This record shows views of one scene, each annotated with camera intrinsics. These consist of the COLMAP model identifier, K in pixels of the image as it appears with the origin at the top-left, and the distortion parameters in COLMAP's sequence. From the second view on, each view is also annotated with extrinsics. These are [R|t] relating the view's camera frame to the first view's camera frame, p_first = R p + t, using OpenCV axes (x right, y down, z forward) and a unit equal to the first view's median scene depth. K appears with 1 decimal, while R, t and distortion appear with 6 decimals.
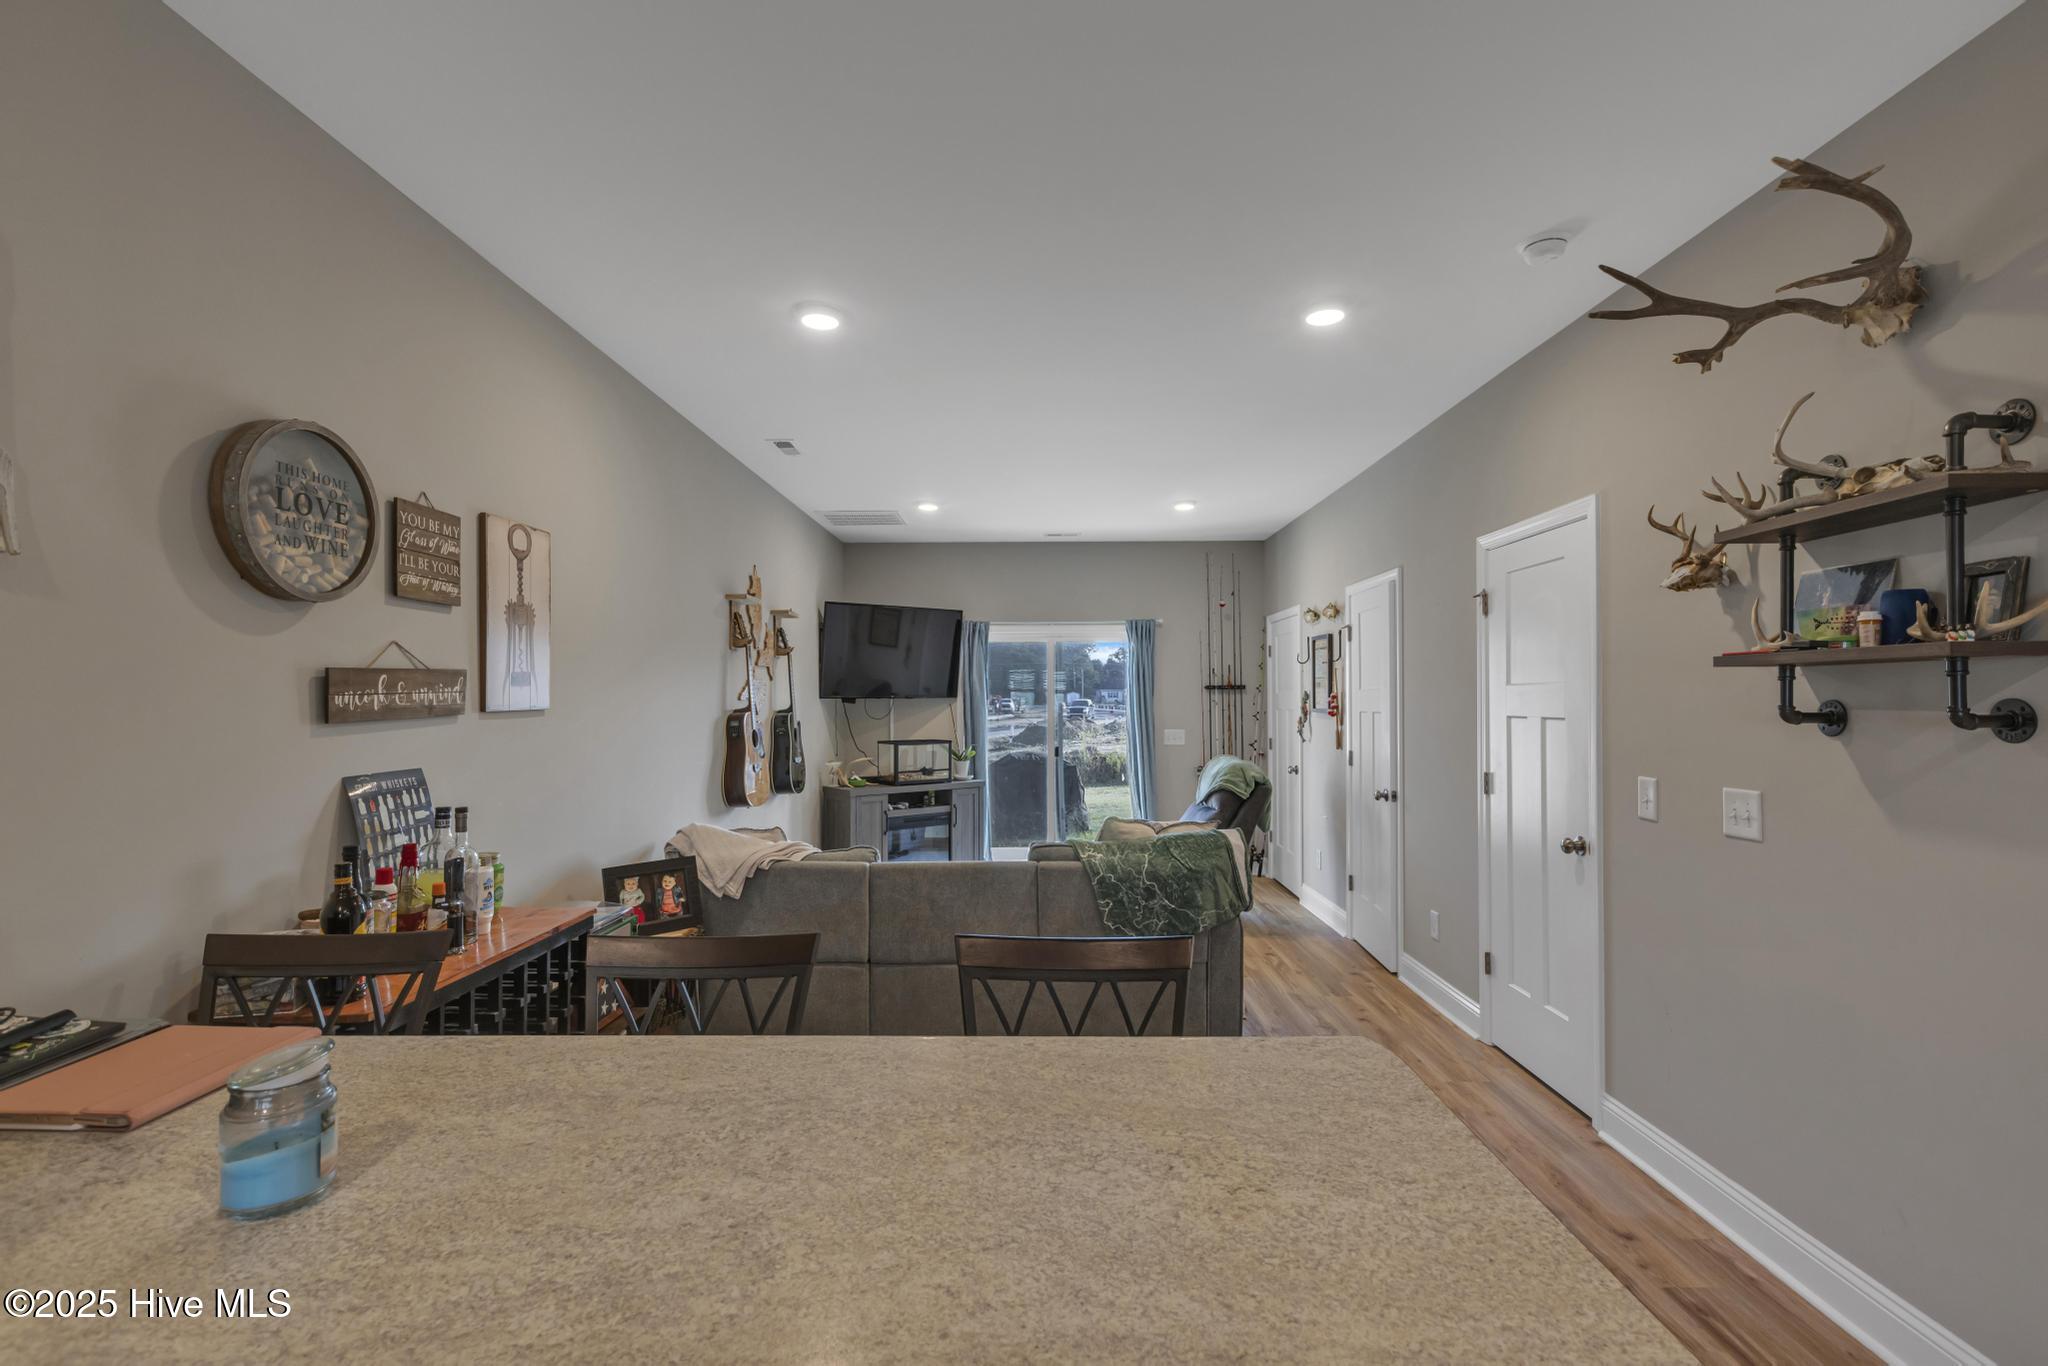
lens RADIAL K [[926.2, 0, 1029.6], [0, 926.2, 689.0], [0, 0, 1]] dist [0.002833, -0.001117]
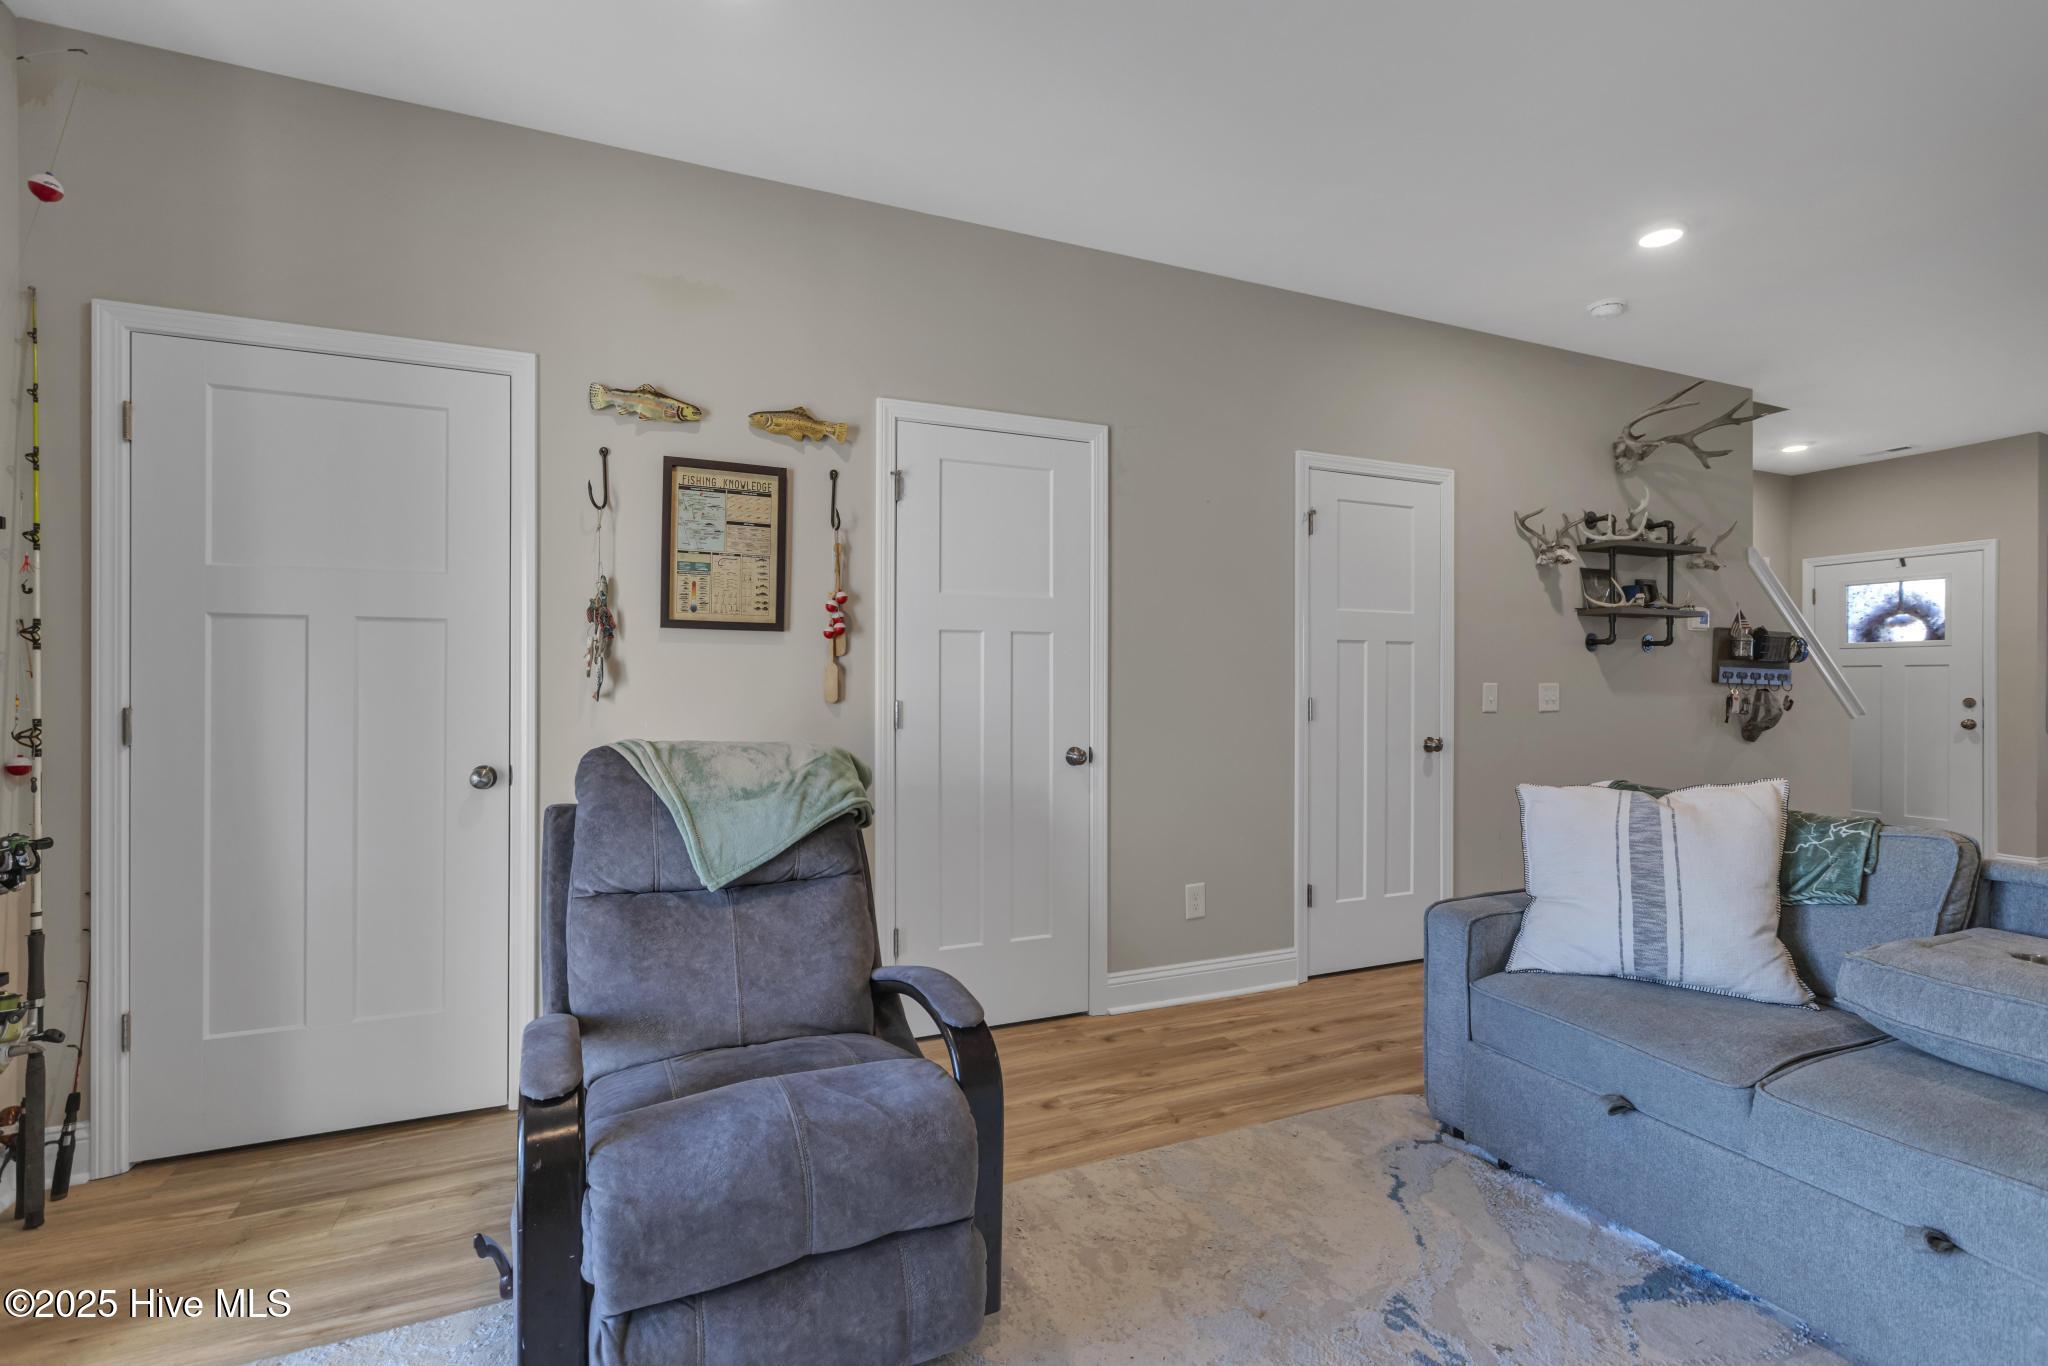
lens RADIAL K [[926.2, 0, 1023.6], [0, 926.2, 676.1], [0, 0, 1]] dist [0.002833, -0.001117]
pose [[-0.408286, 0.002941, 0.912850, -0.280722], [-0.015059, 0.999837, -0.009957, 0.085221], [-0.912730, -0.017811, -0.408175, 1.764372]]
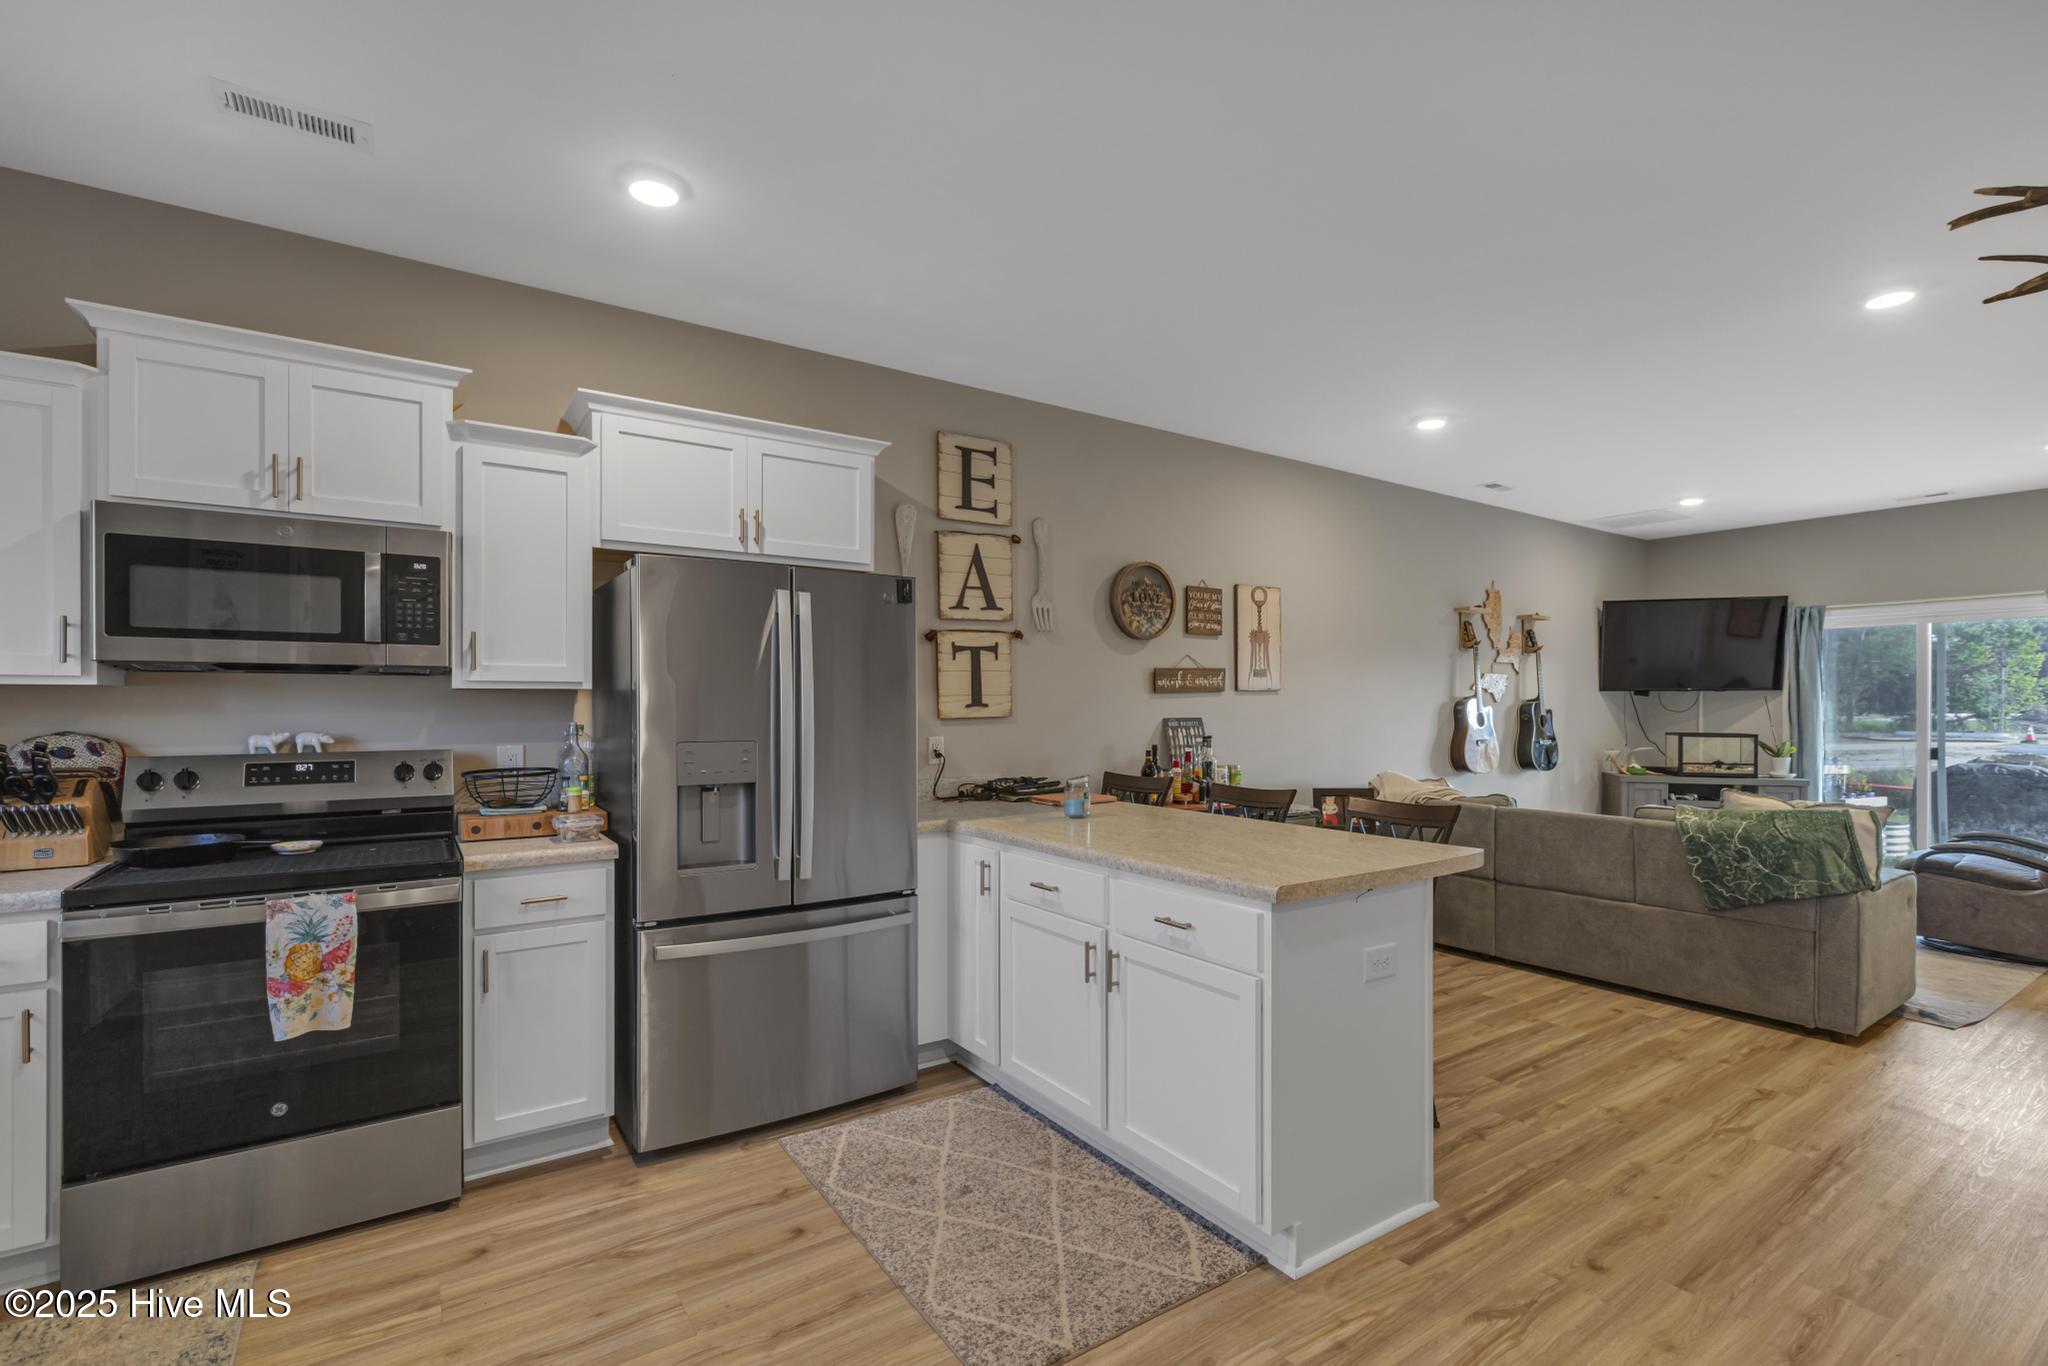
lens RADIAL K [[926.2, 0, 1032.5], [0, 926.2, 696.7], [0, 0, 1]] dist [0.002833, -0.001117]
pose [[0.574472, -0.003254, -0.818517, 0.548818], [0.004857, 0.999988, -0.000566, 0.027950], [0.818509, -0.003651, 0.574481, -0.321540]]
